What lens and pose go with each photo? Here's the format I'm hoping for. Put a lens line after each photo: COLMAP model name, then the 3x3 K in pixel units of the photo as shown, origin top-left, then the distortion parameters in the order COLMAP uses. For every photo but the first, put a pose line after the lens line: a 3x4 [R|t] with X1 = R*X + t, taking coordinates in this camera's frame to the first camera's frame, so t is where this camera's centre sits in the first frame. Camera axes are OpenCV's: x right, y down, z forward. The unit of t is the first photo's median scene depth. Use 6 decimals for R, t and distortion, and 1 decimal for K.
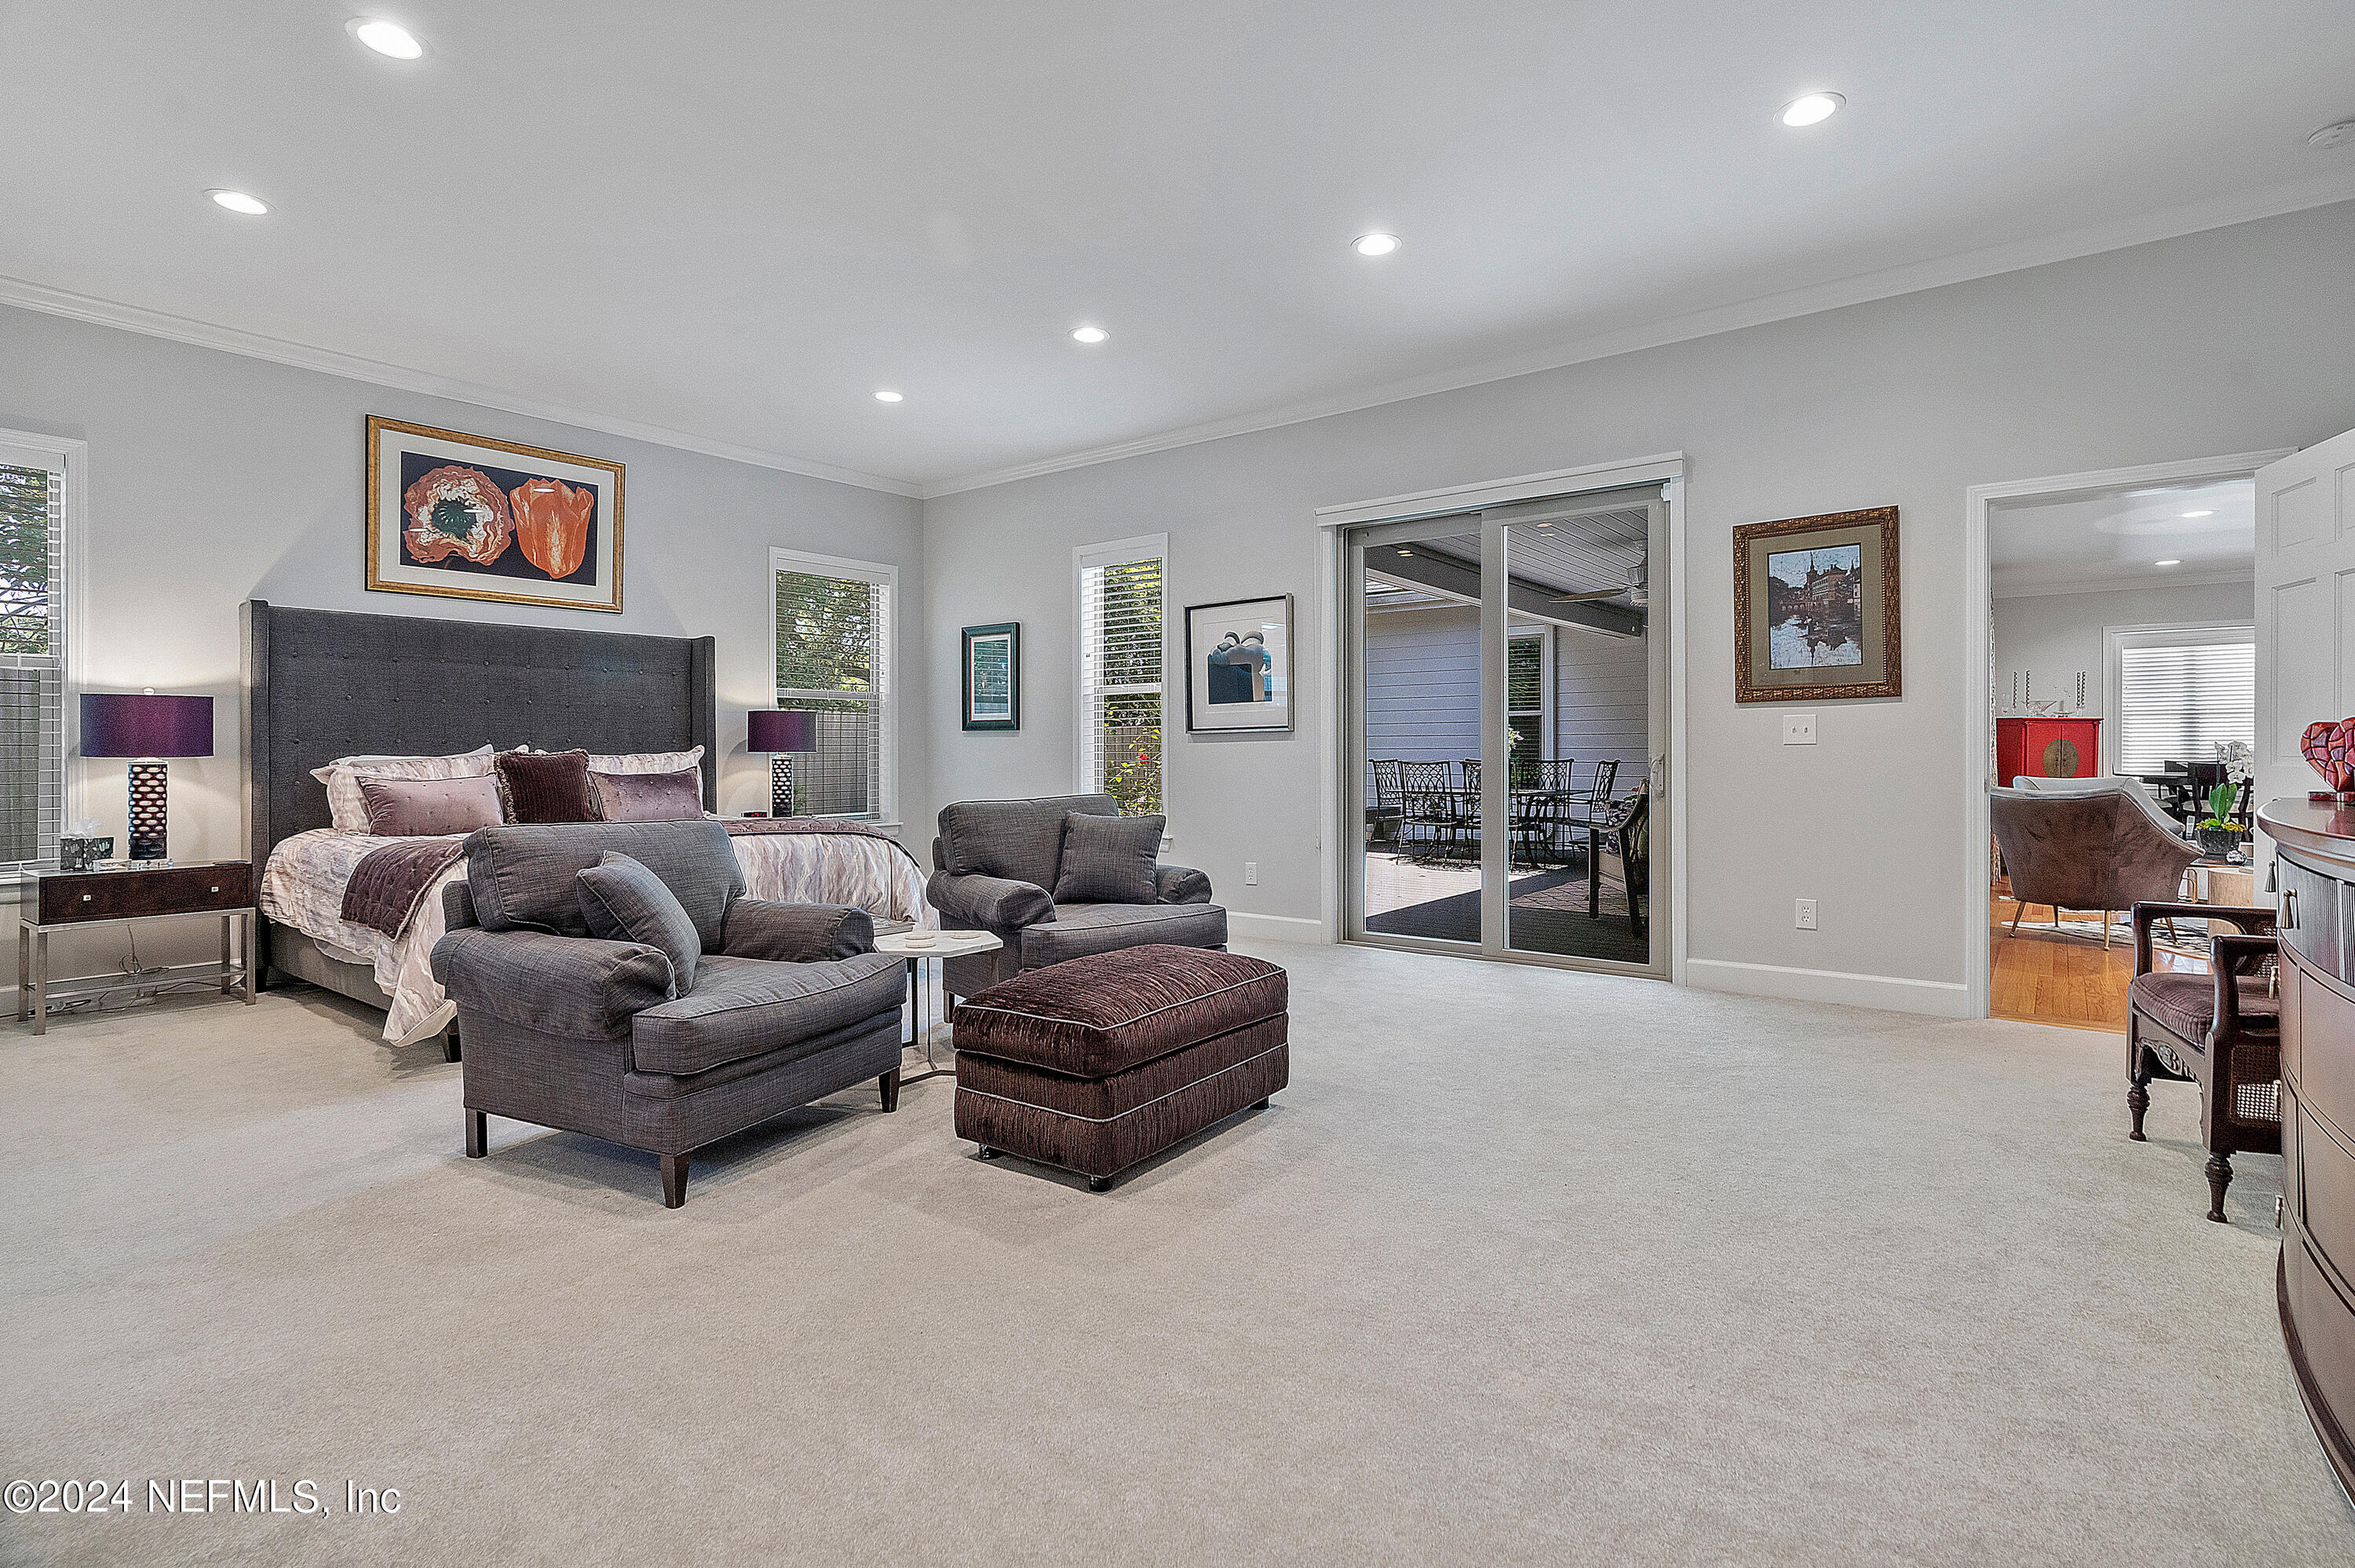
lens RADIAL K [[1076.5, 0, 1171.9], [0, 1076.5, 757.6], [0, 0, 1]] dist [-0.001905, -0.000538]
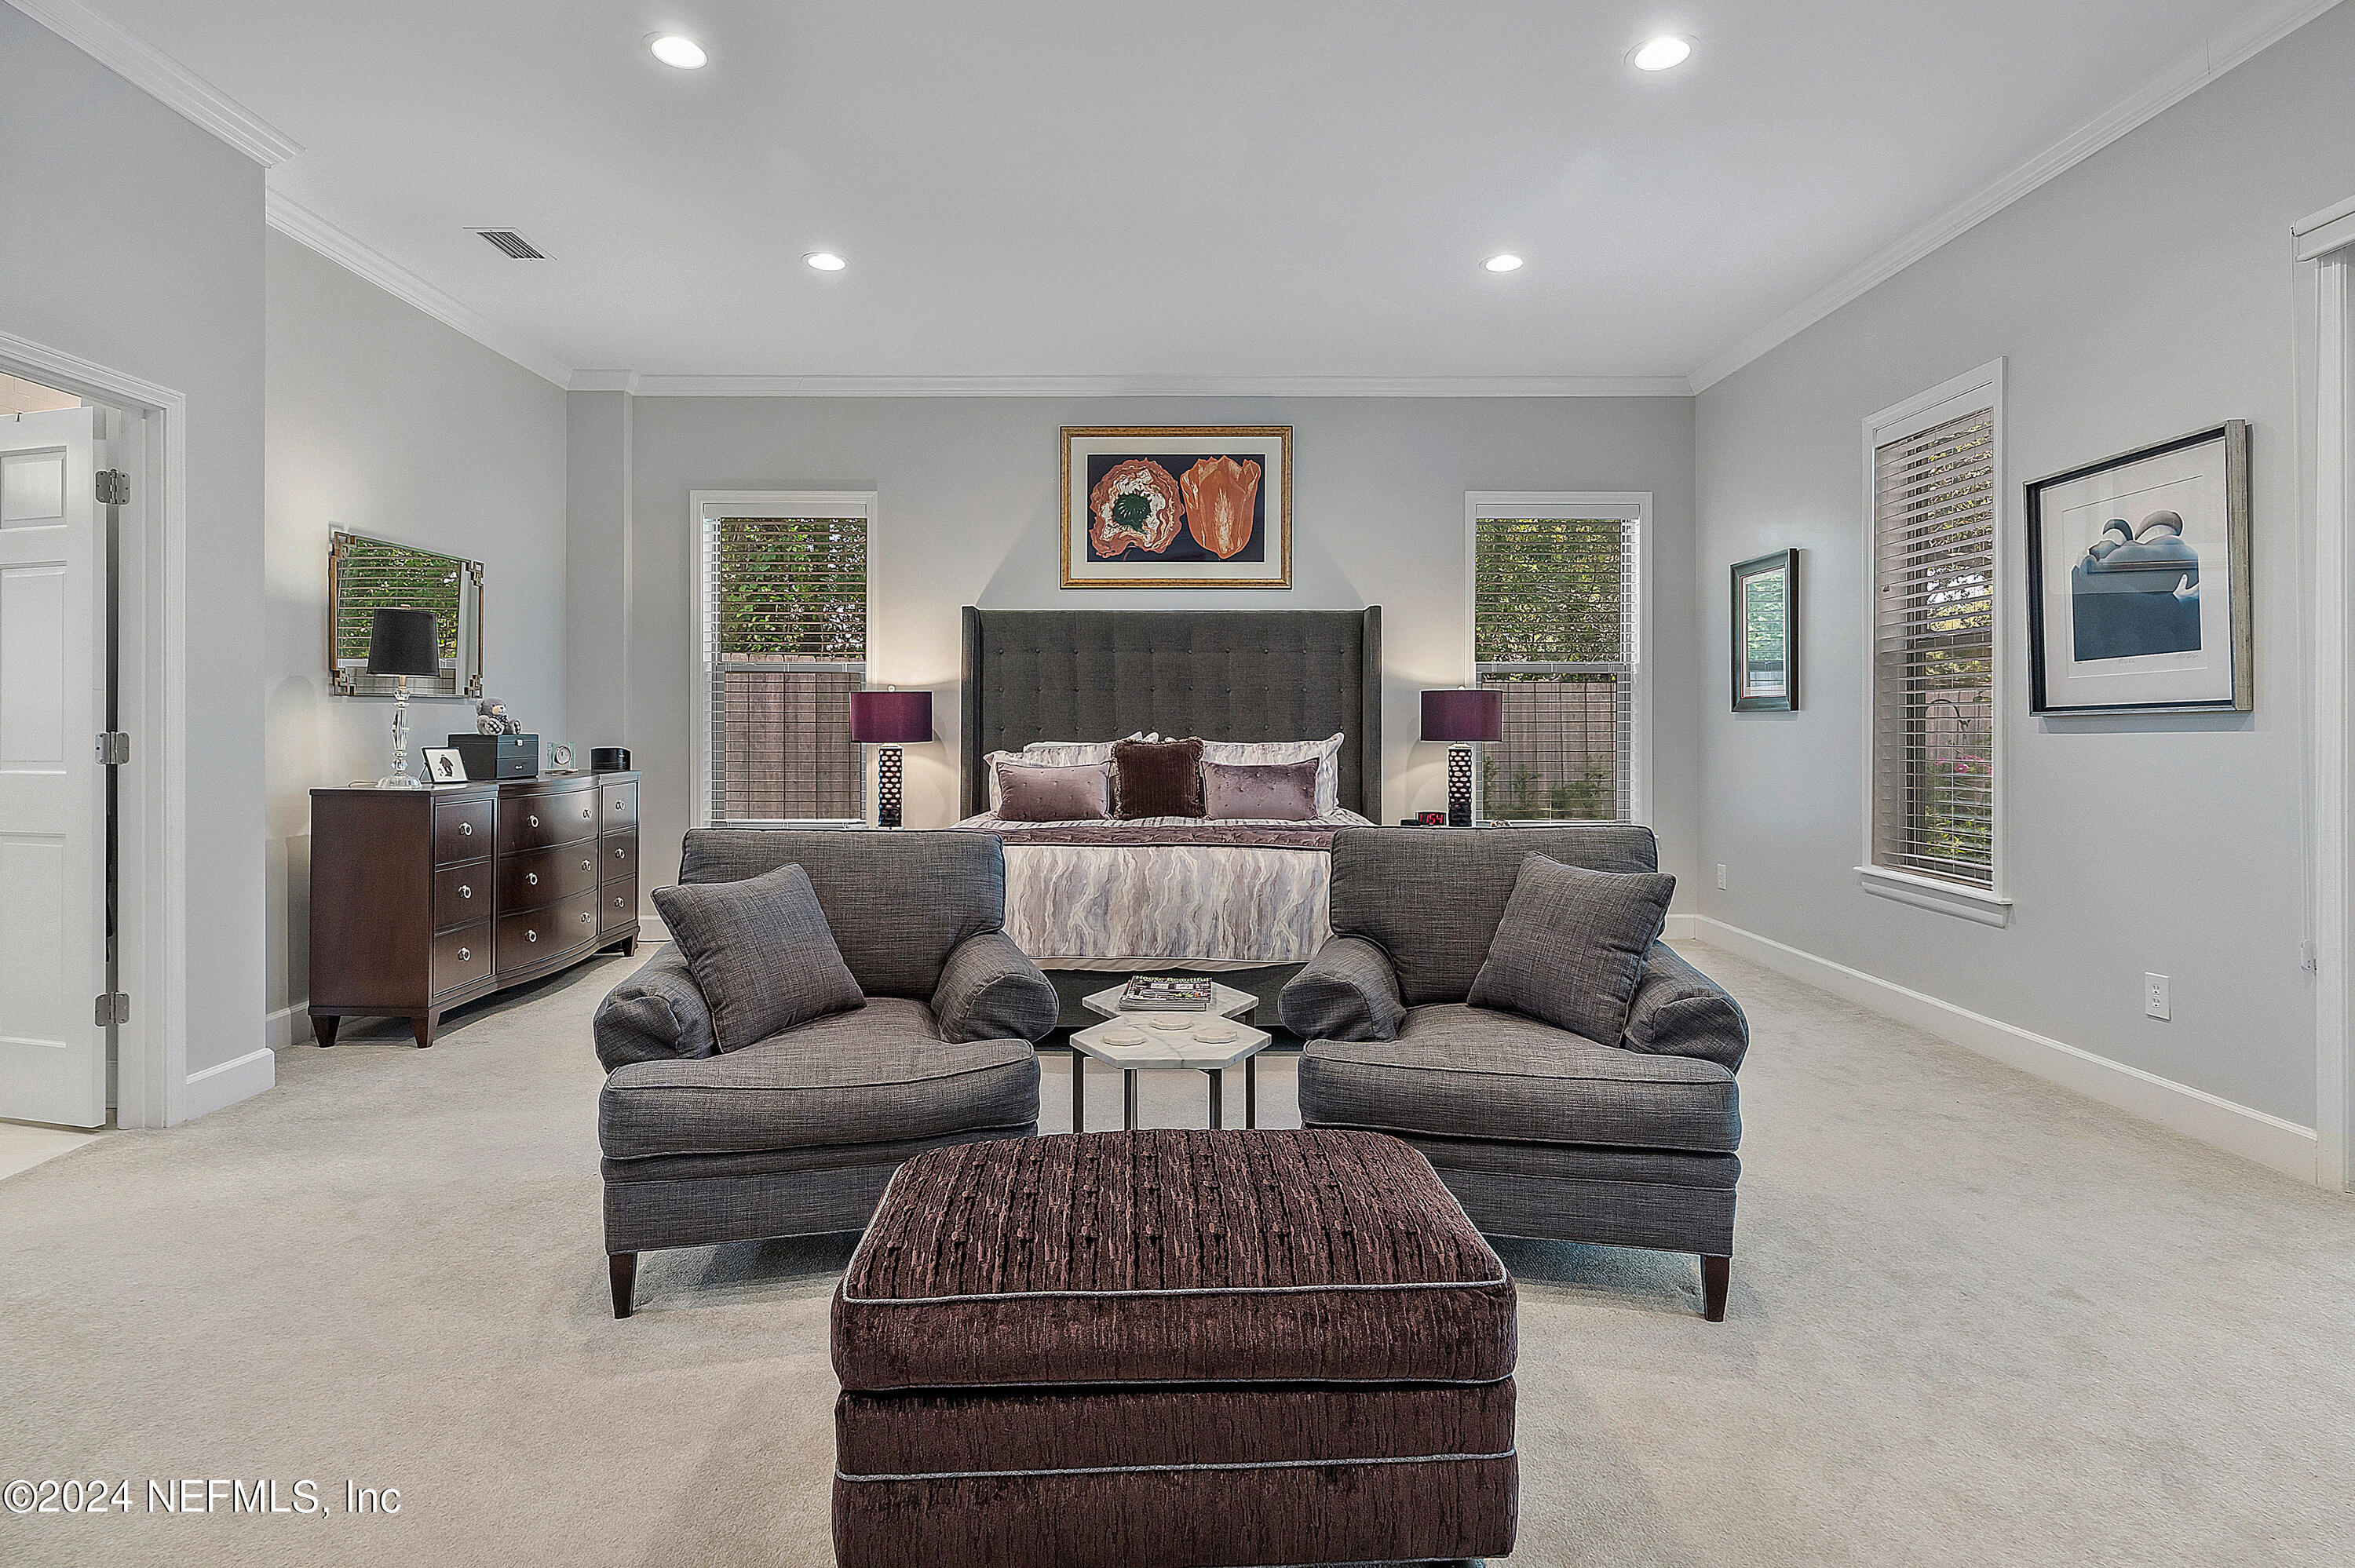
lens RADIAL K [[1145.3, 0, 1207.9], [0, 1145.3, 733.7], [0, 0, 1]] dist [-0.006821, -0.000783]
pose [[0.640219, 0.007319, -0.768158, 0.214345], [-0.008719, 0.999959, 0.002260, -0.012774], [0.768143, 0.005251, 0.640257, 0.348201]]
